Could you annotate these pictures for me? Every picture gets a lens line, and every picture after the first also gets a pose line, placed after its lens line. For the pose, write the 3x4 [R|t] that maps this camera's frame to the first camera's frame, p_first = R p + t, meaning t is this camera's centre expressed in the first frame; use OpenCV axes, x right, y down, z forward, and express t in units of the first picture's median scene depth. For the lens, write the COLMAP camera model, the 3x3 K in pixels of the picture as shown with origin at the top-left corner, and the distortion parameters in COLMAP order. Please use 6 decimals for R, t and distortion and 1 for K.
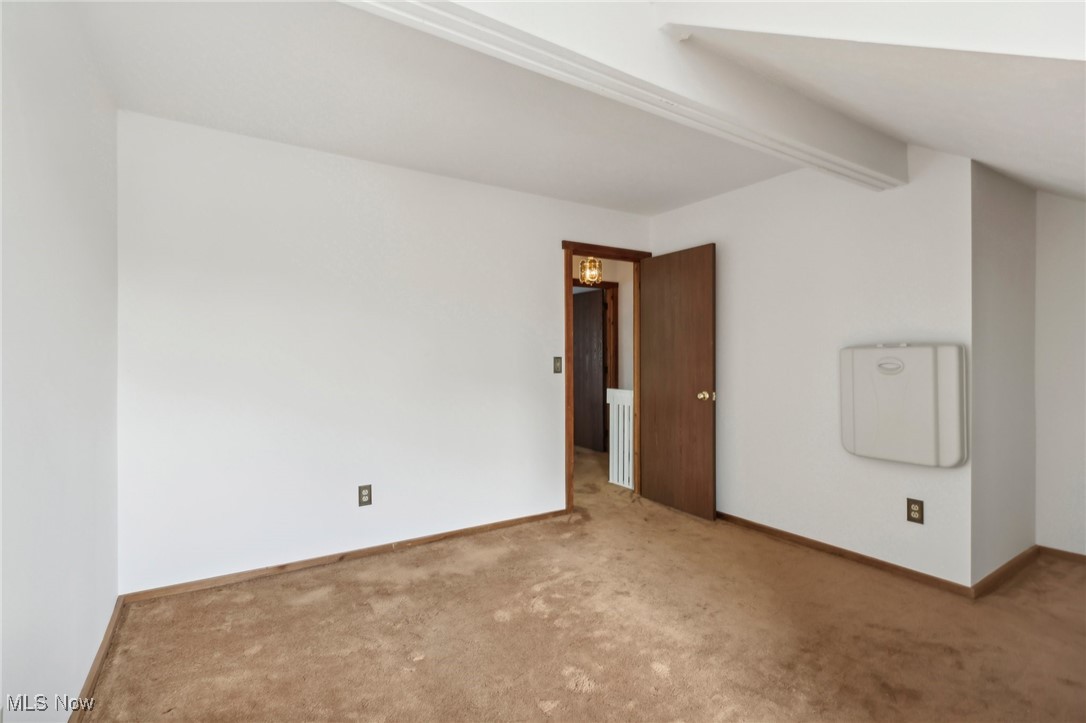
lens RADIAL K [[508.2, 0, 542.7], [0, 508.2, 356.6], [0, 0, 1]] dist [-0.005658, 0.001991]
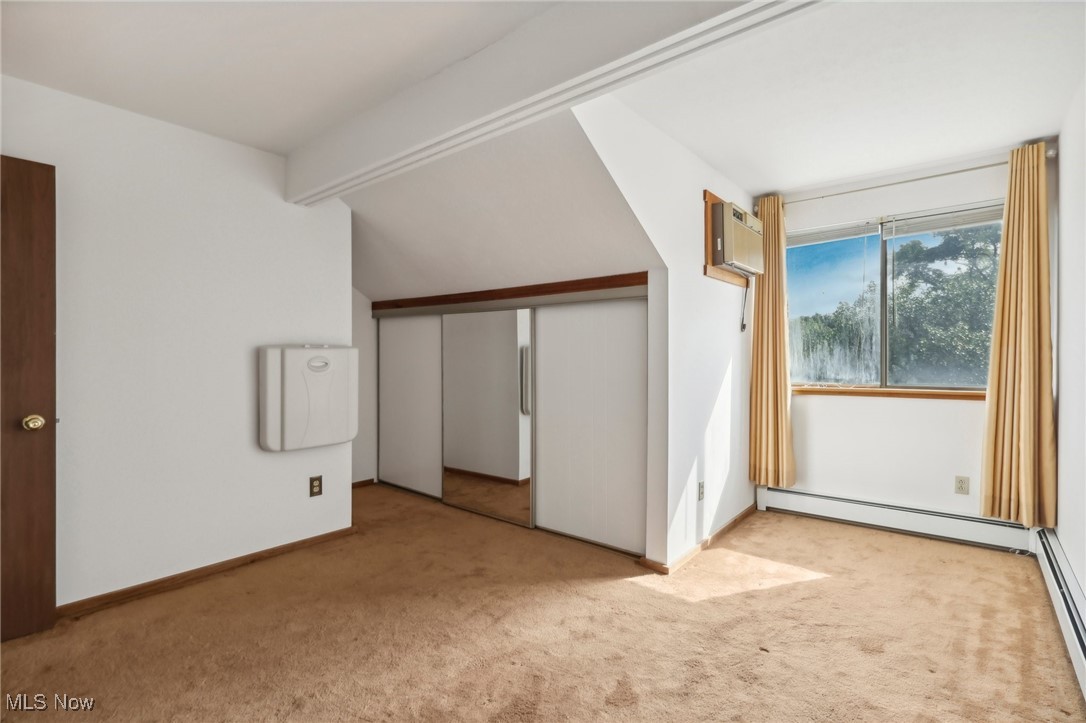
lens RADIAL K [[508.2, 0, 542.7], [0, 508.2, 360.0], [0, 0, 1]] dist [-0.005658, 0.001991]
pose [[-0.291135, -0.004539, 0.956671, -0.556337], [0.000772, 0.999987, 0.004979, 0.003562], [-0.956682, 0.002188, -0.291127, 0.837568]]
